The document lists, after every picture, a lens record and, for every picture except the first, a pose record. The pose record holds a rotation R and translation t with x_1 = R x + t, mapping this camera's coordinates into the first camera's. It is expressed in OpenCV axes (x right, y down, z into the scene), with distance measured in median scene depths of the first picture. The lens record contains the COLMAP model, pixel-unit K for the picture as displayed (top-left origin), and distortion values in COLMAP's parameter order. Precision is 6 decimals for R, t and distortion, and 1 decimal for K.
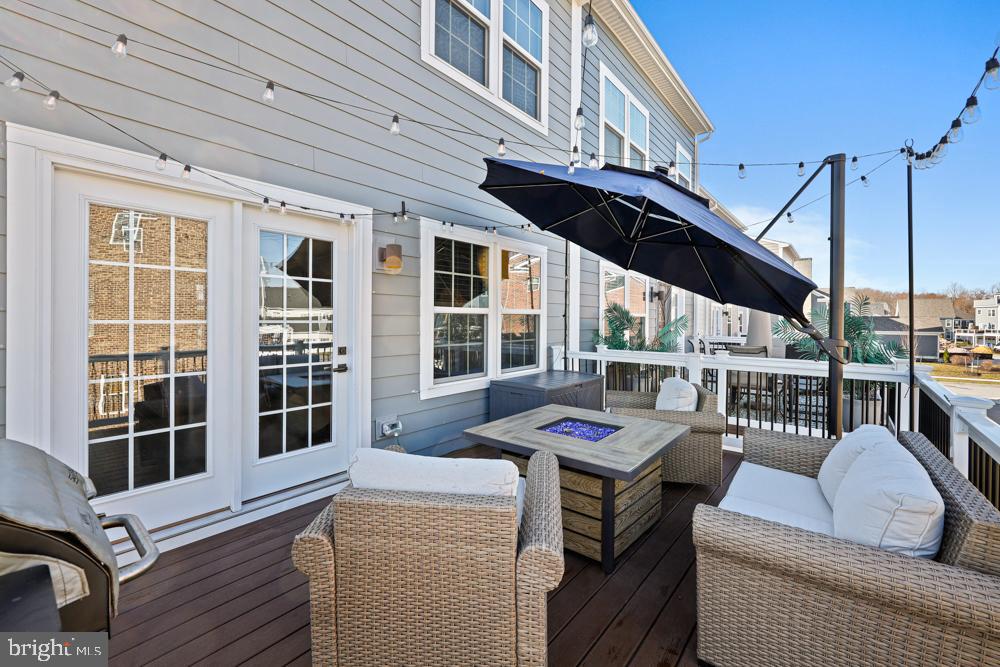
lens RADIAL K [[405.9, 0, 502.3], [0, 405.9, 332.4], [0, 0, 1]] dist [0.000224, -0.000045]
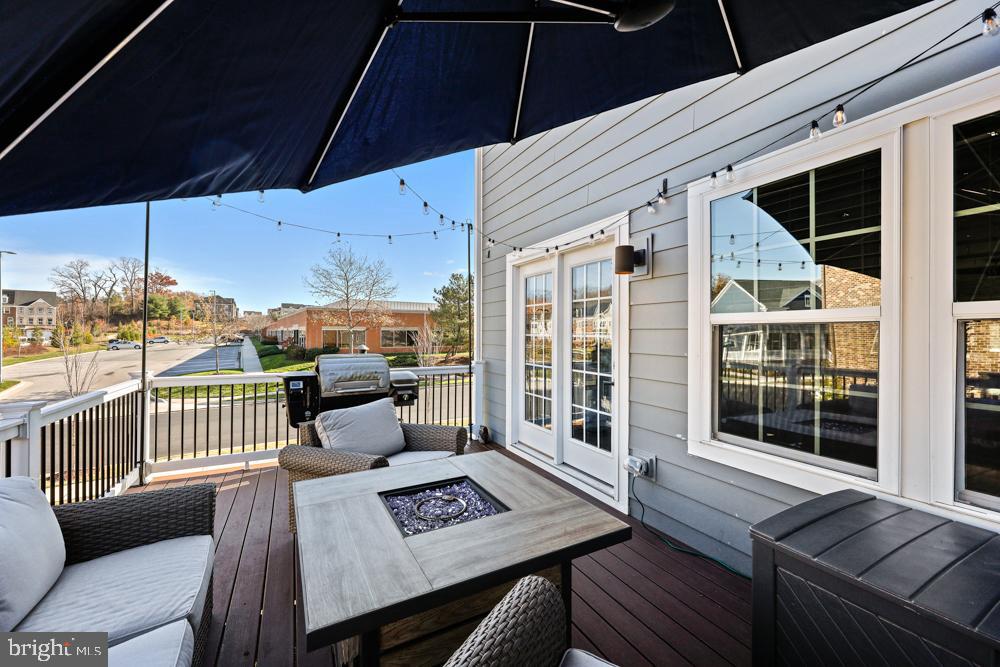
lens RADIAL K [[388.0, 0, 500.0], [0, 388.0, 333.5], [0, 0, 1]] dist [-0.000672, -0.000031]
pose [[-0.367155, -0.005581, -0.930143, 0.525250], [-0.038025, 0.999236, 0.009014, -0.027228], [0.929382, 0.038678, -0.367087, 0.952079]]
